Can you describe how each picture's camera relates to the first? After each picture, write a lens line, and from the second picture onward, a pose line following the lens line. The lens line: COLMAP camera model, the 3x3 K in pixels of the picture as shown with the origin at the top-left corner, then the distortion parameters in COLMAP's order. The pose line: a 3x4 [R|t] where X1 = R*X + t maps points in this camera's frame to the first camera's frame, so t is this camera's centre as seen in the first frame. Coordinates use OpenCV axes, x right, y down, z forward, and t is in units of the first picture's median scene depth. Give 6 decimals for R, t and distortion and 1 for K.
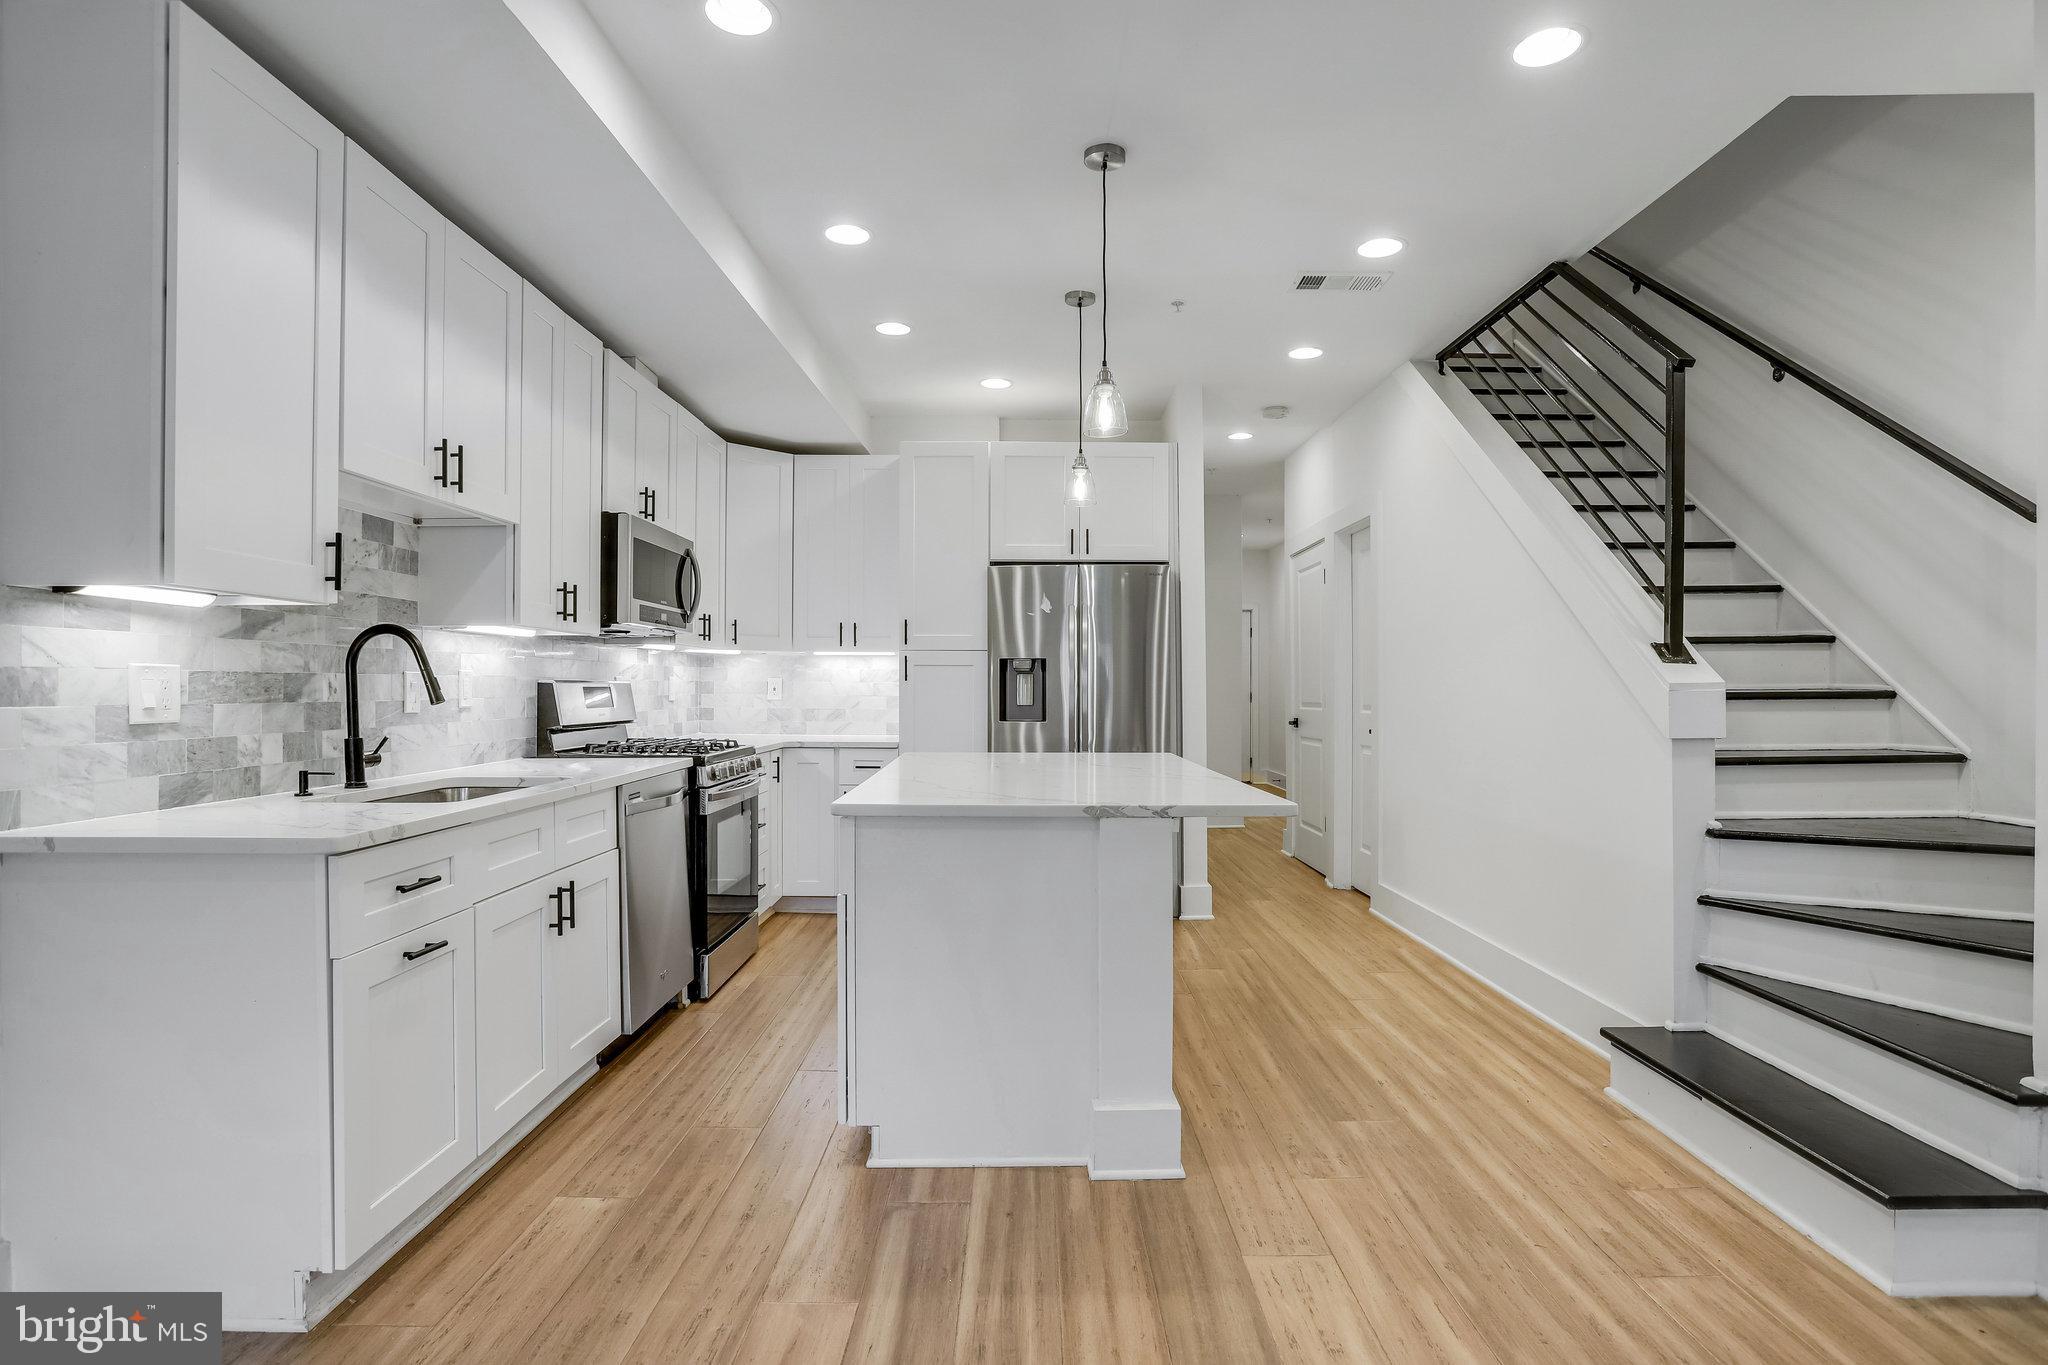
lens RADIAL K [[1039.7, 0, 1032.6], [0, 1039.7, 684.0], [0, 0, 1]] dist [-0.070865, 0.035719]
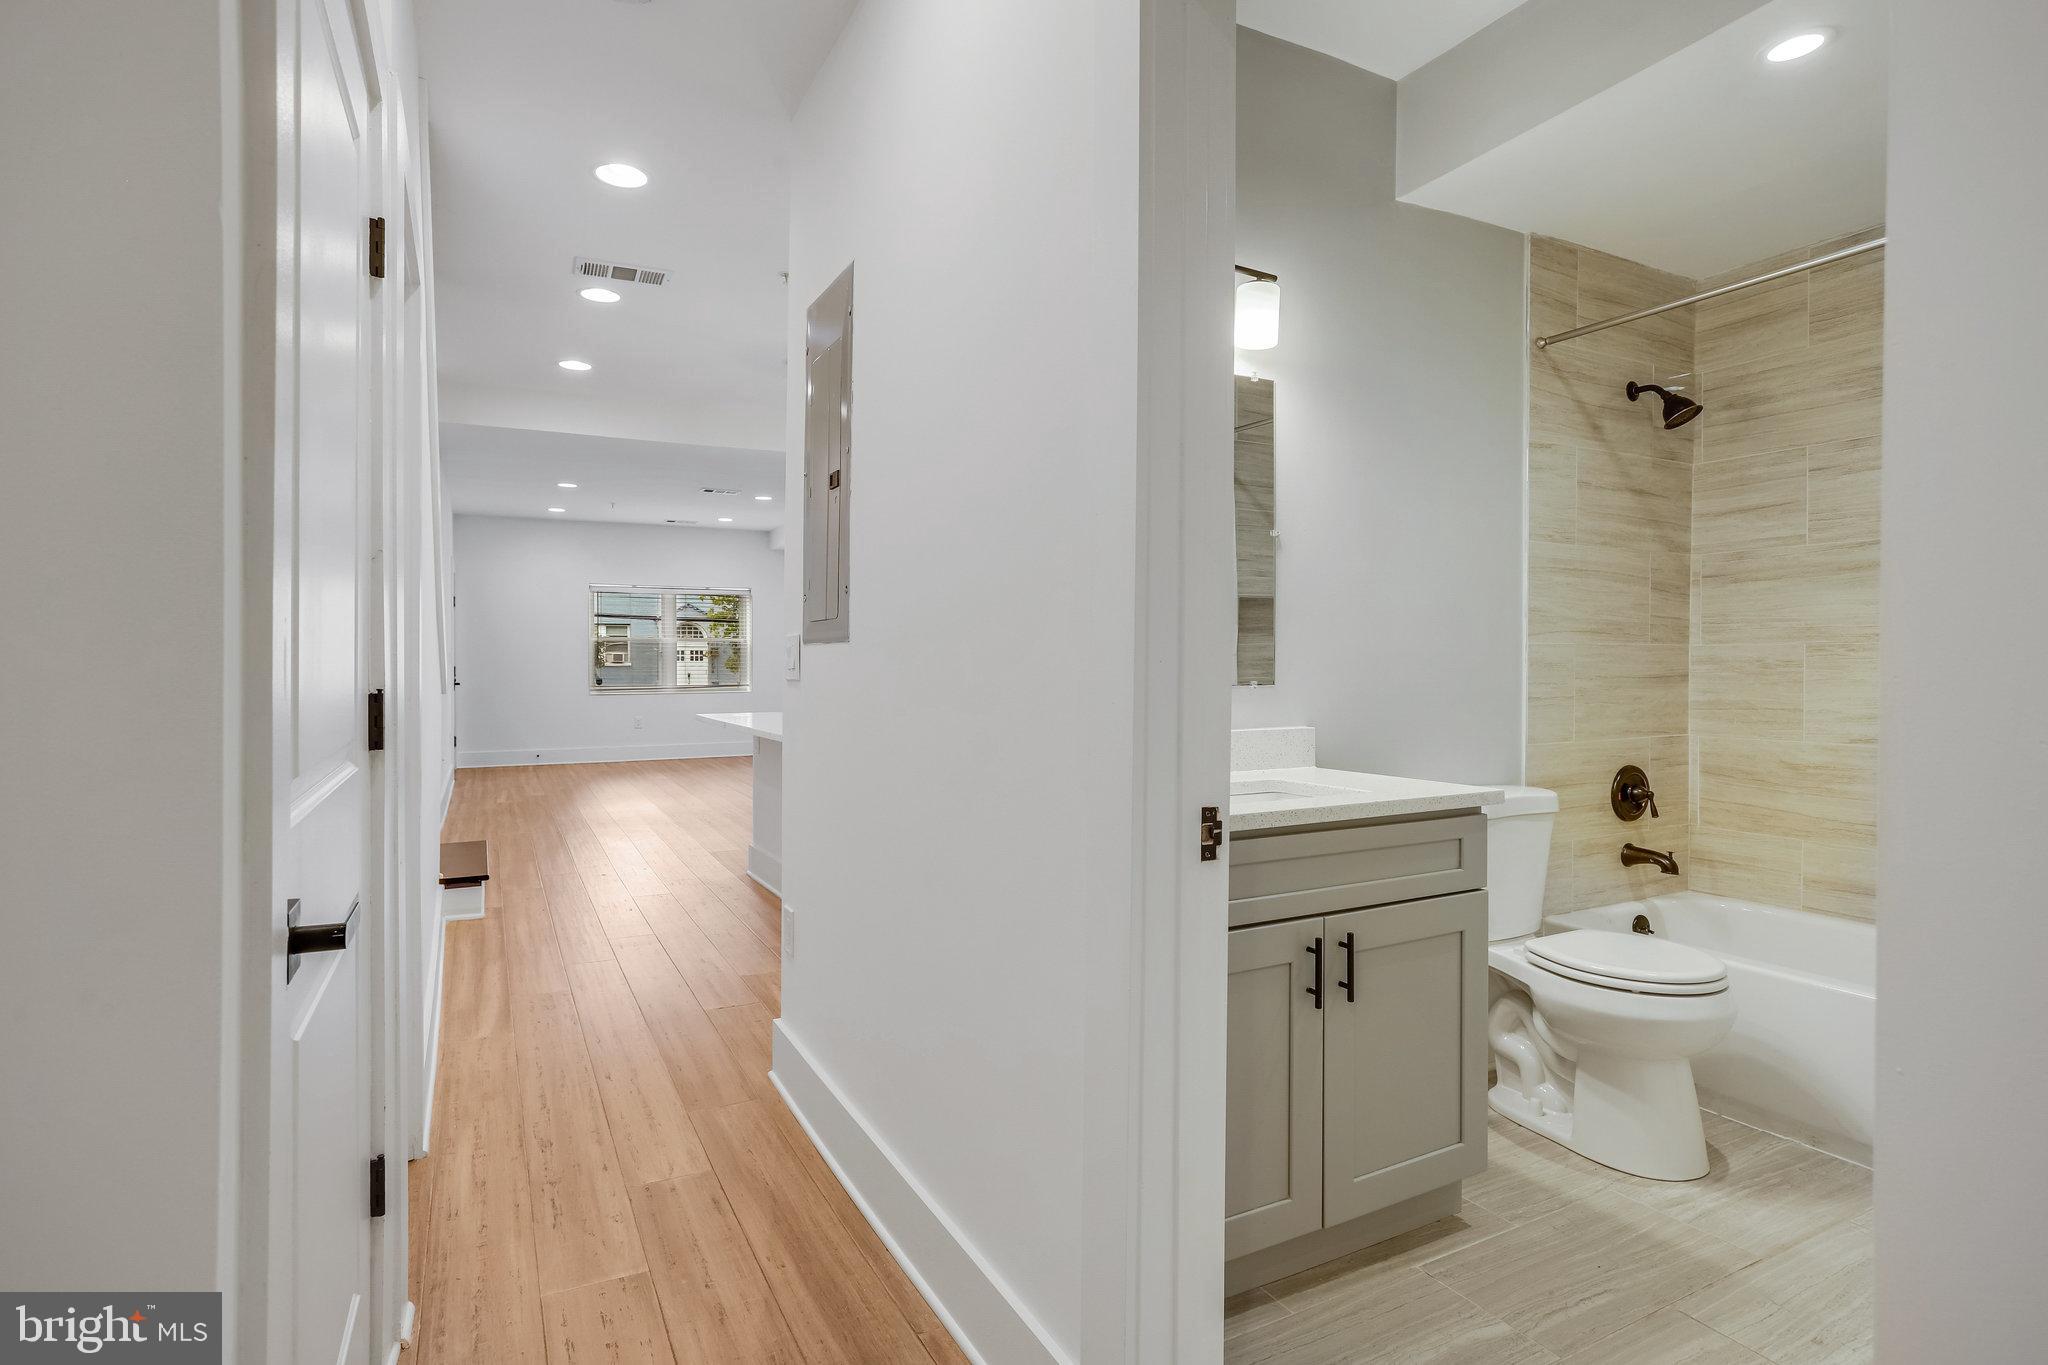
lens RADIAL K [[1019.0, 0, 998.5], [0, 1019.0, 666.2], [0, 0, 1]] dist [-0.038335, 0.028807]
pose [[-0.893796, -0.004022, -0.448455, 0.508328], [-0.005789, 0.999980, 0.002569, 0.004976], [0.448436, 0.004892, -0.893802, 2.529569]]
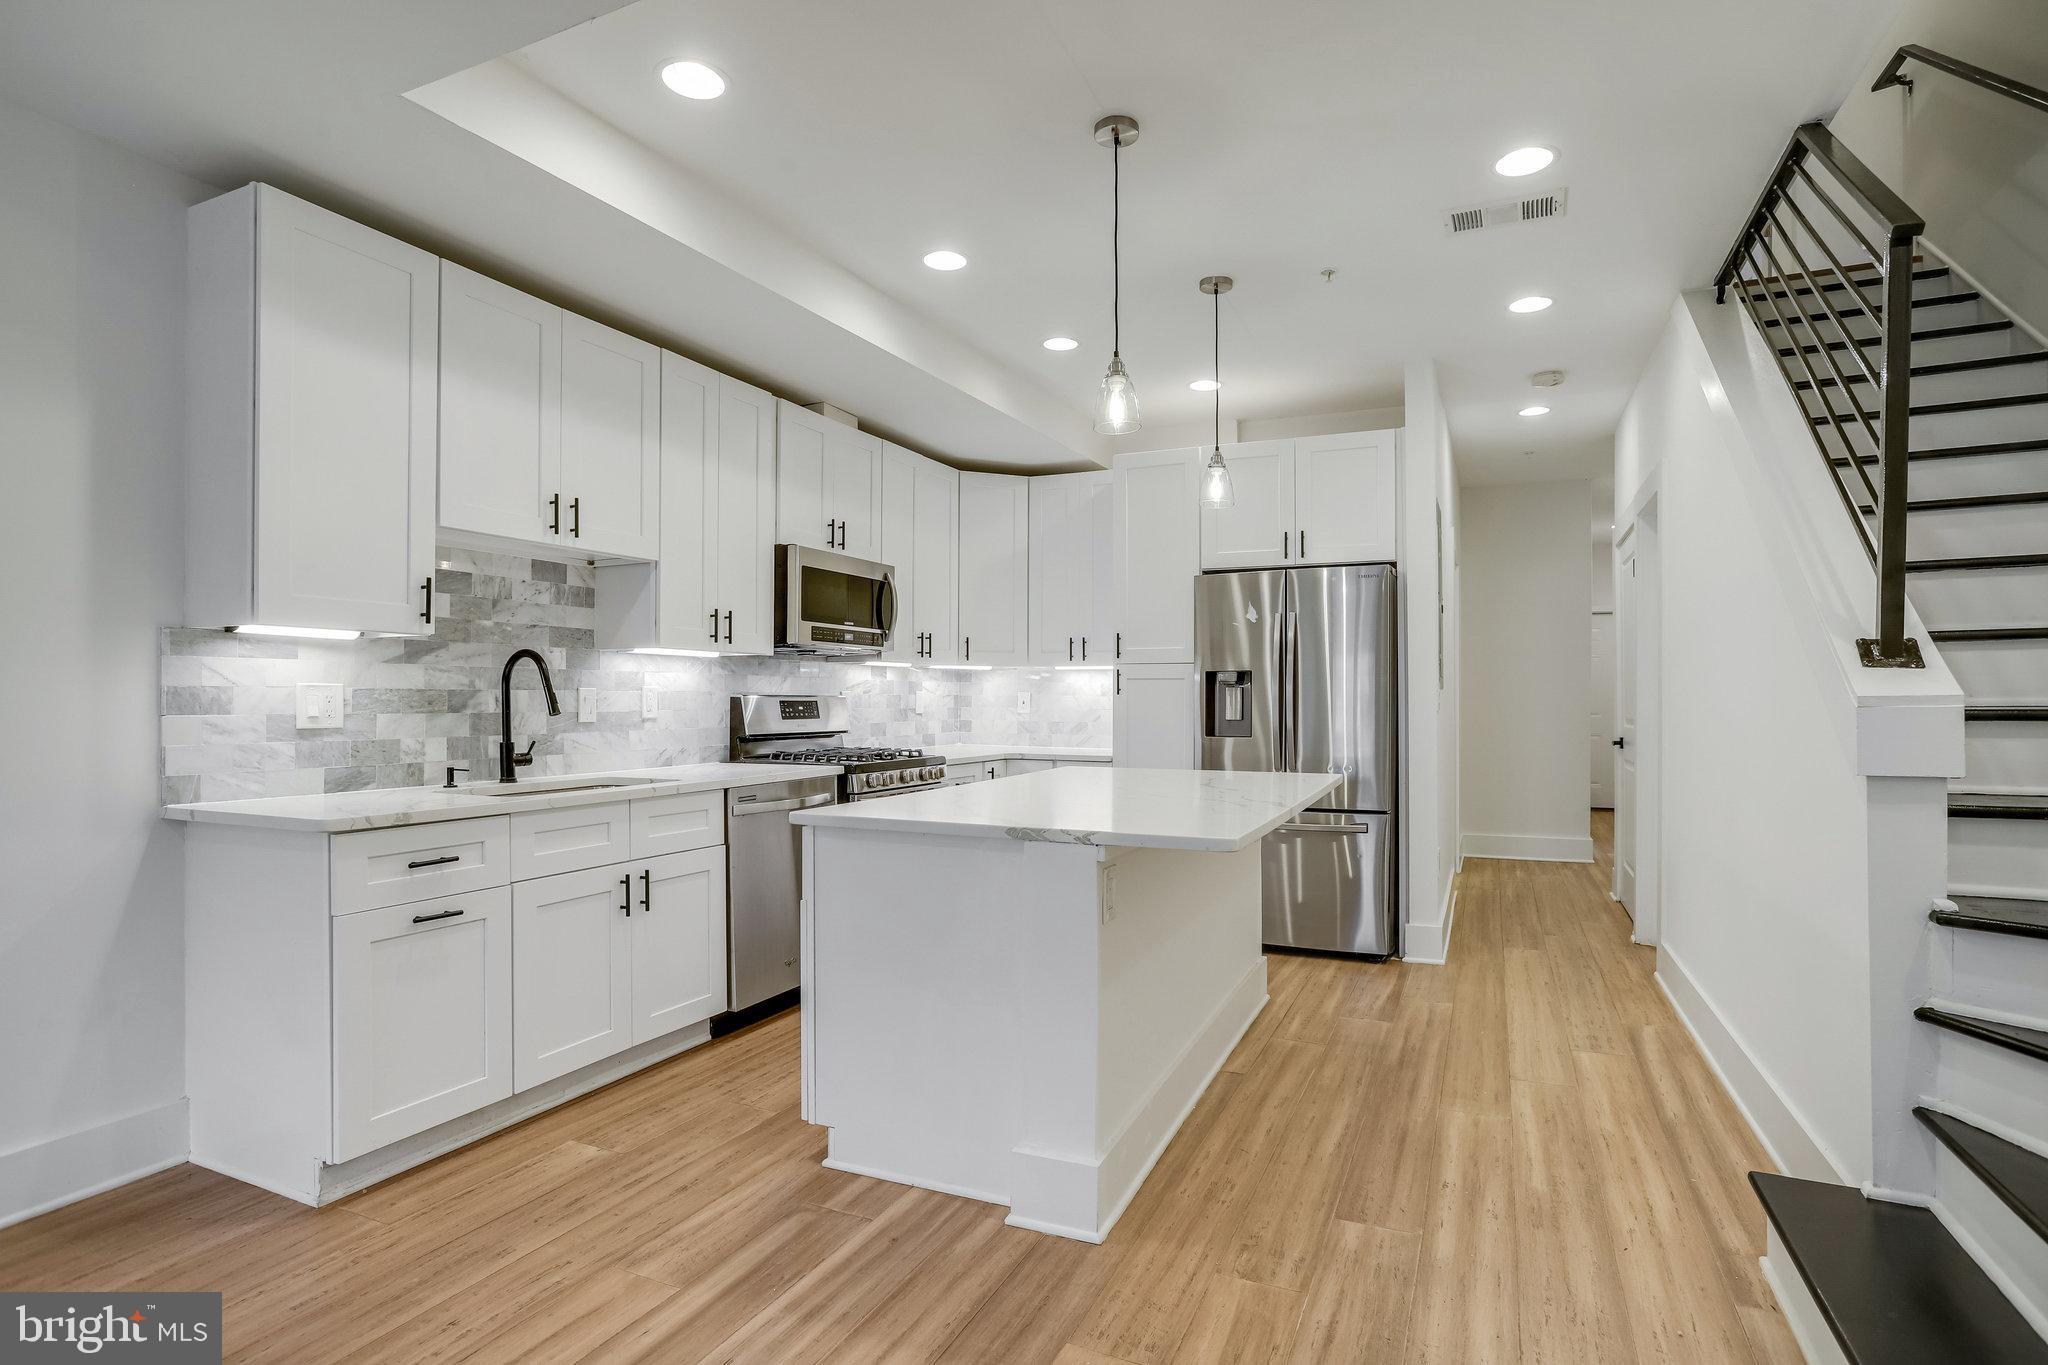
lens RADIAL K [[1019.9, 0, 1042.3], [0, 1019.9, 698.2], [0, 0, 1]] dist [-0.061248, 0.037631]
pose [[0.910654, -0.000472, -0.413170, 0.358301], [0.000733, 1.000000, 0.000474, -0.000268], [0.413170, -0.000734, 0.910654, 0.130213]]
